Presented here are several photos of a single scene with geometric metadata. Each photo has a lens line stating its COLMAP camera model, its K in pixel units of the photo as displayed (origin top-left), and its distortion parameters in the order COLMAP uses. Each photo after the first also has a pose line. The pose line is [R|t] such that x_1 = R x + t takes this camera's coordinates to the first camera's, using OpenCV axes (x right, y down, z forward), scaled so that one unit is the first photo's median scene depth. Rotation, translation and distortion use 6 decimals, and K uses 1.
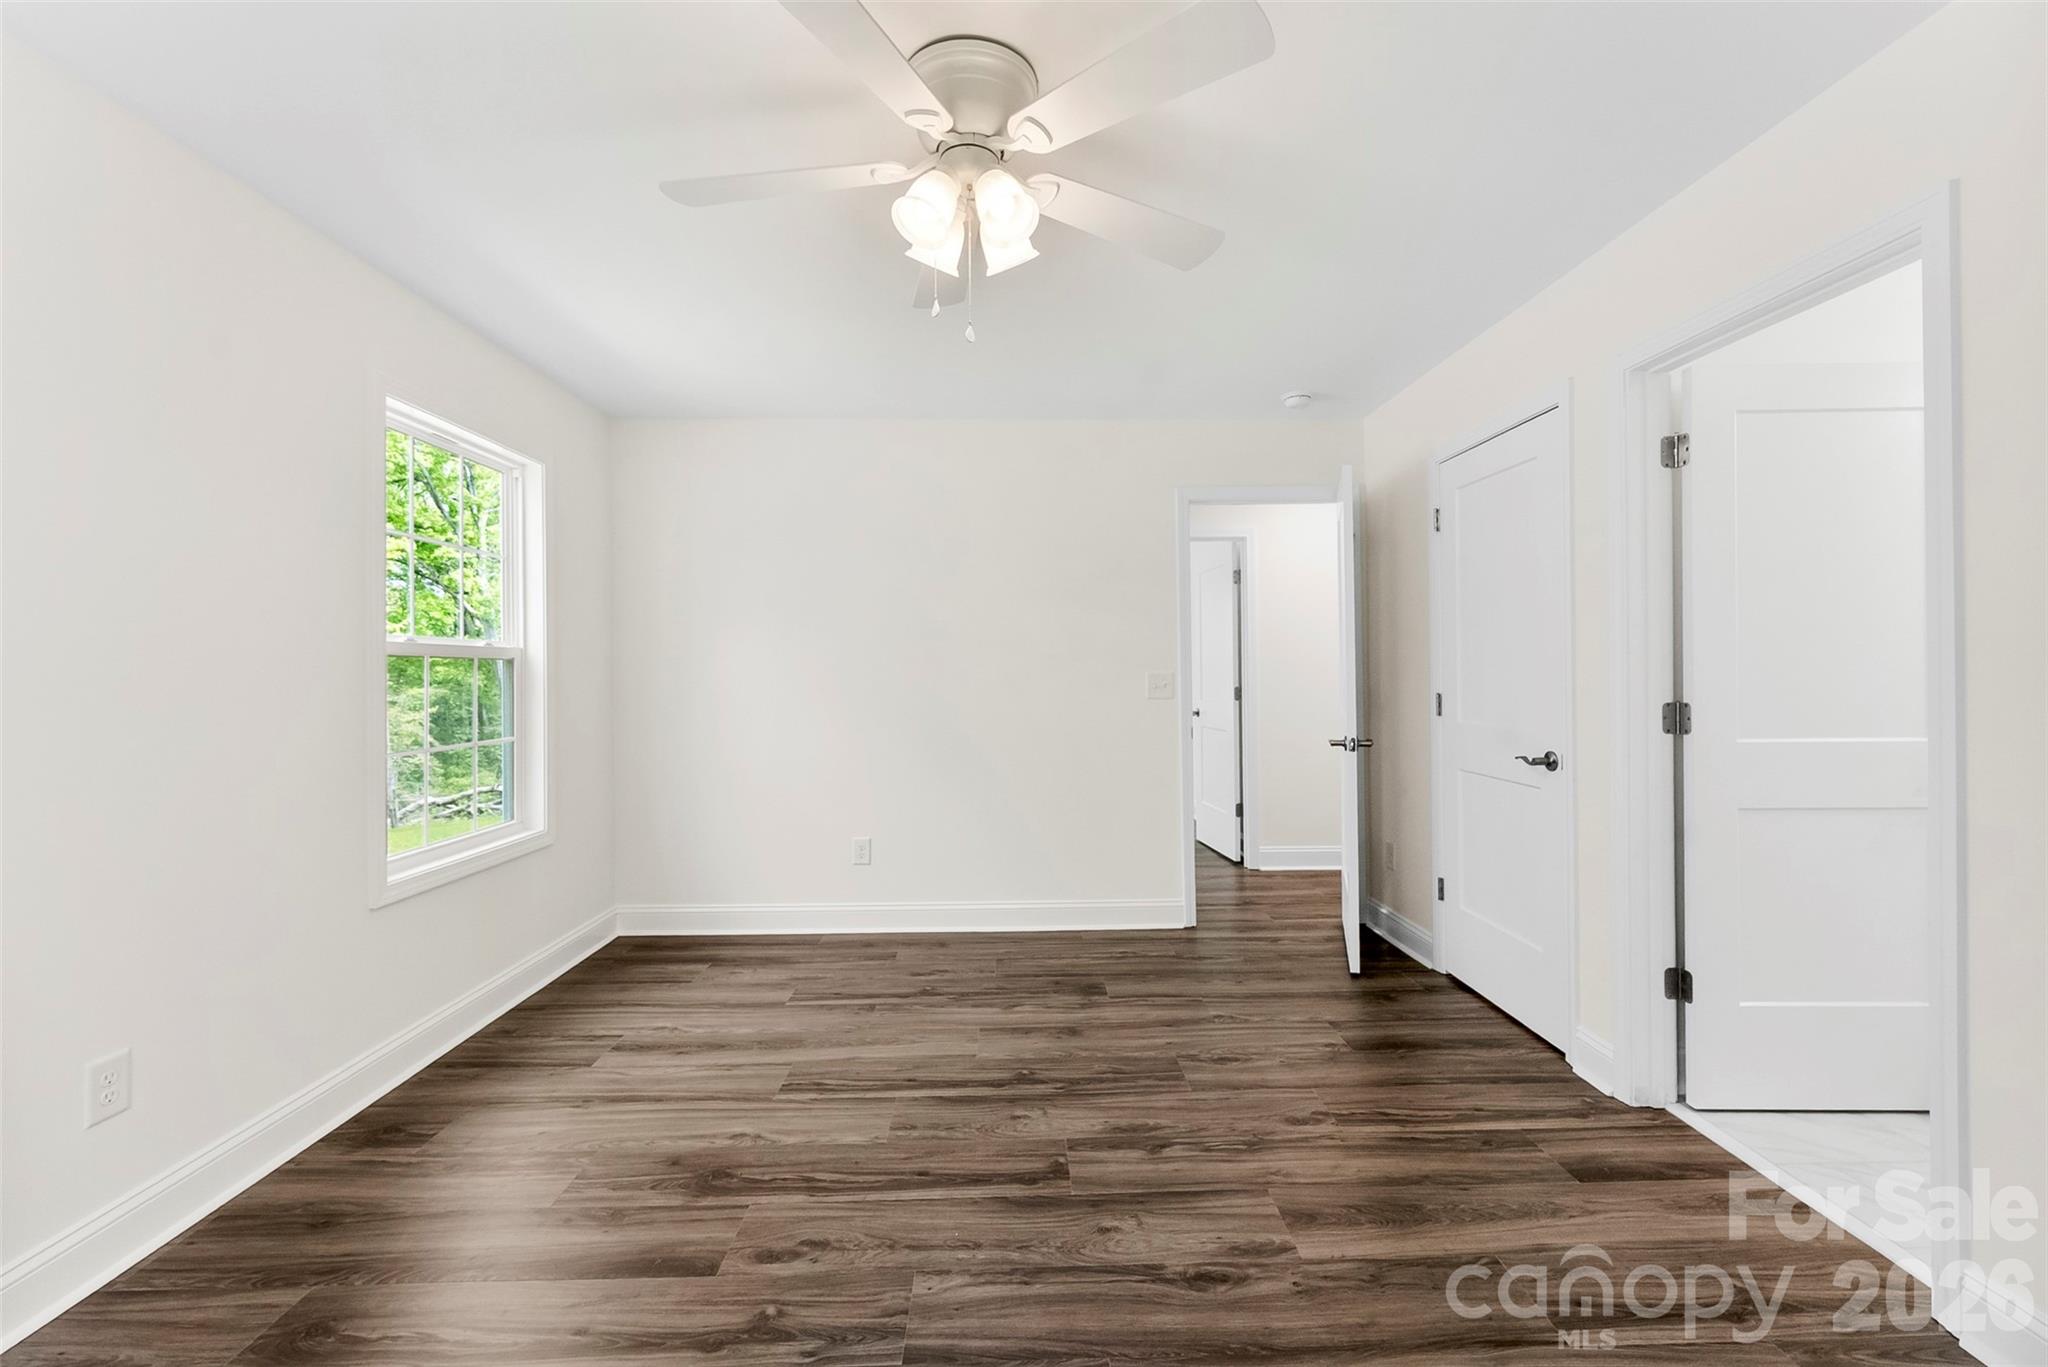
lens RADIAL K [[836.1, 0, 1023.4], [0, 836.1, 672.5], [0, 0, 1]] dist [0.000746, -0.000219]
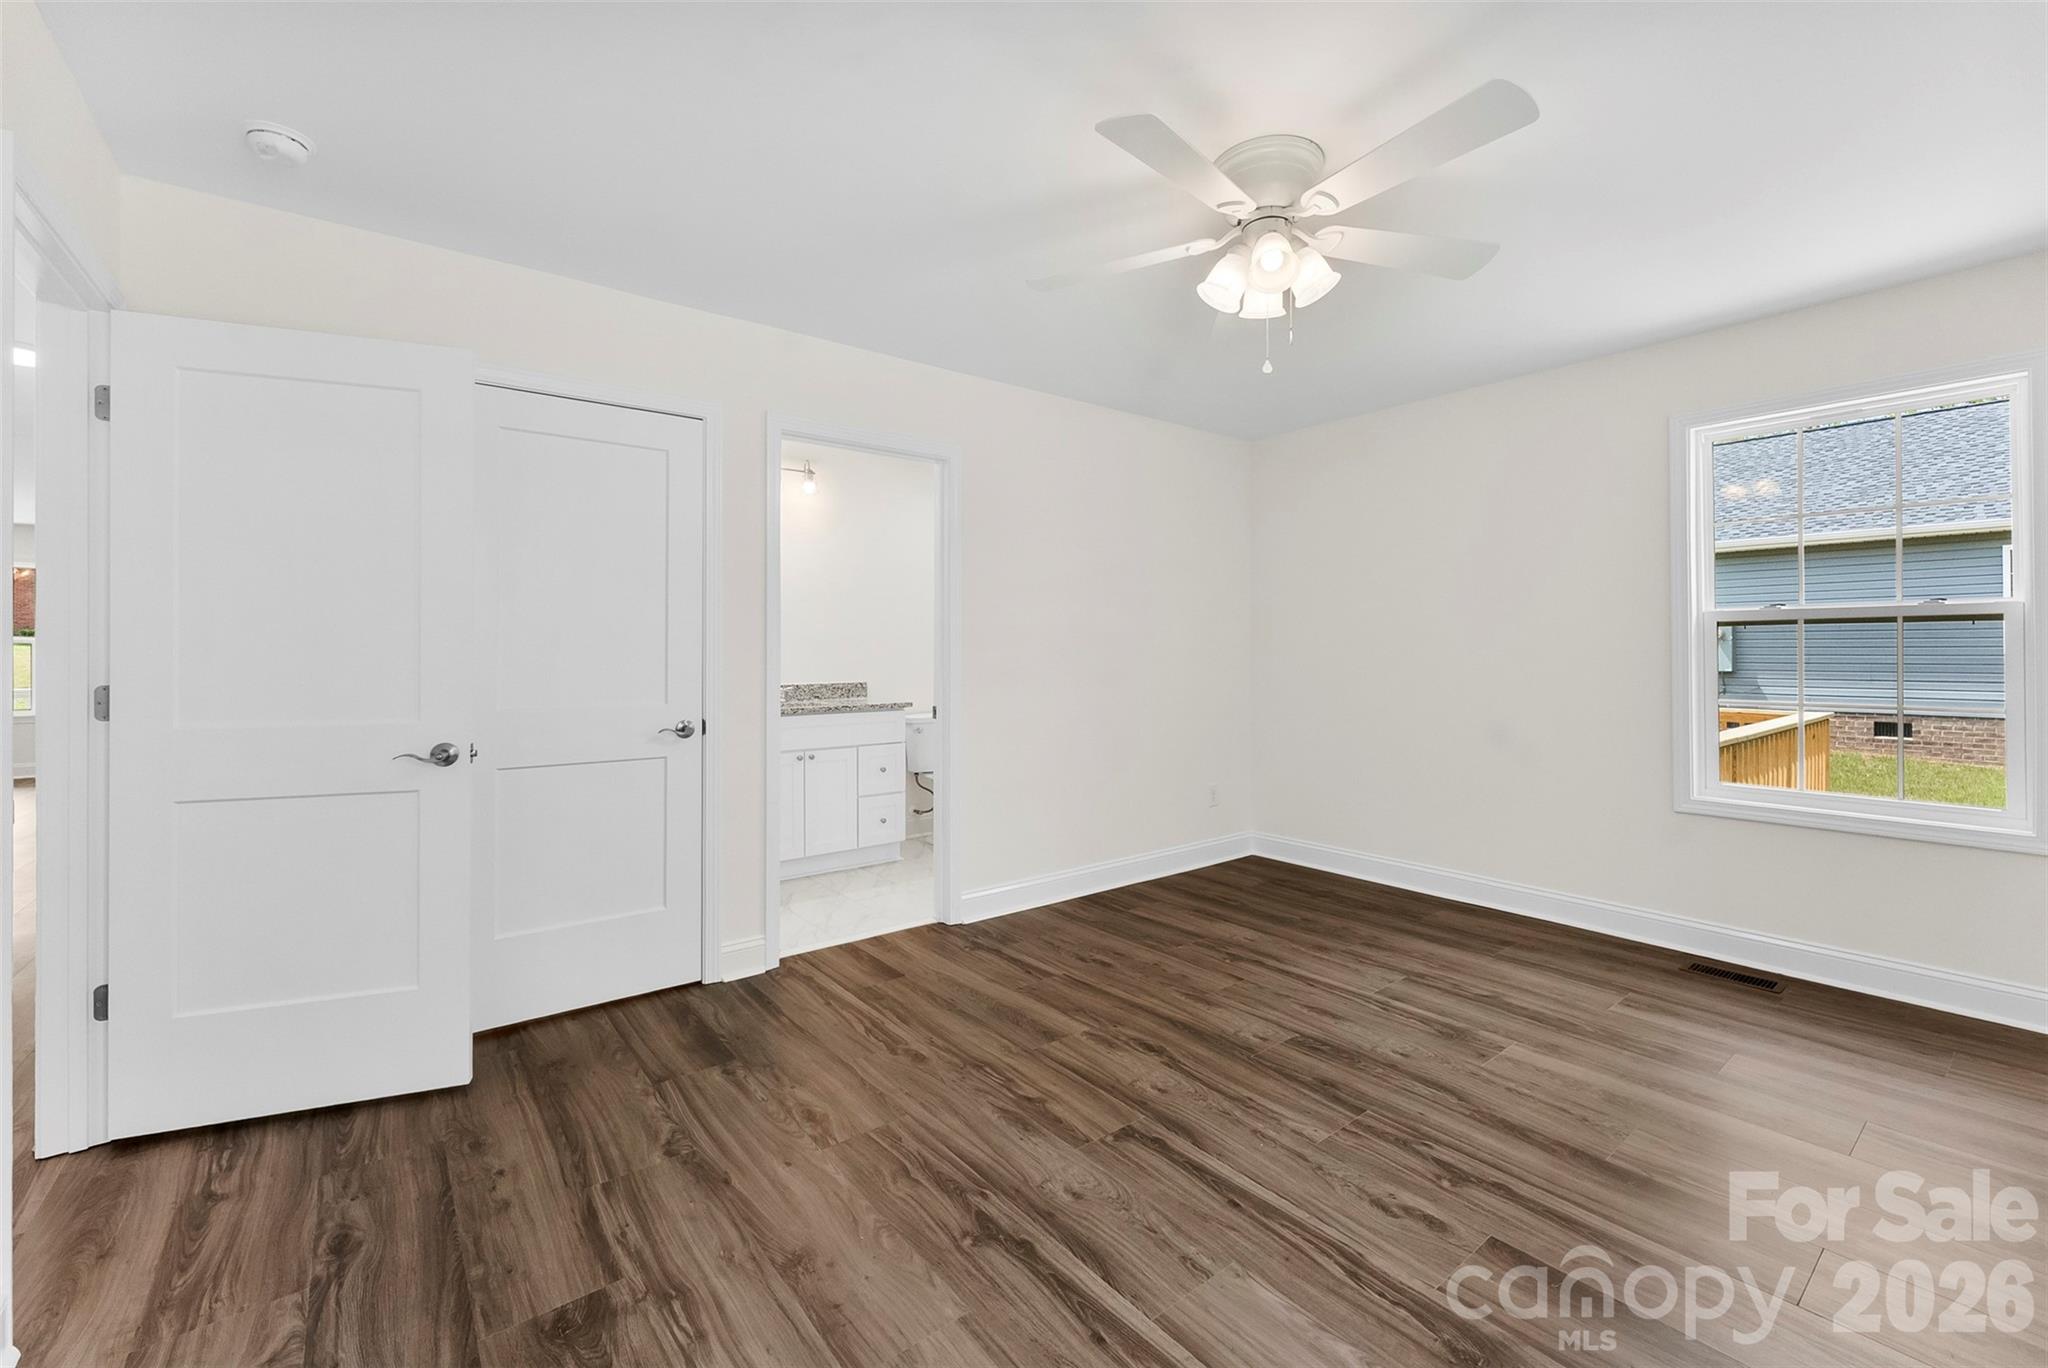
lens RADIAL K [[836.1, 0, 1023.4], [0, 836.1, 673.0], [0, 0, 1]] dist [0.000746, -0.000219]
pose [[-0.590590, -0.013823, 0.806853, -0.701203], [0.008934, 0.999680, 0.023666, 0.011355], [-0.806922, 0.021185, -0.590277, 1.700855]]
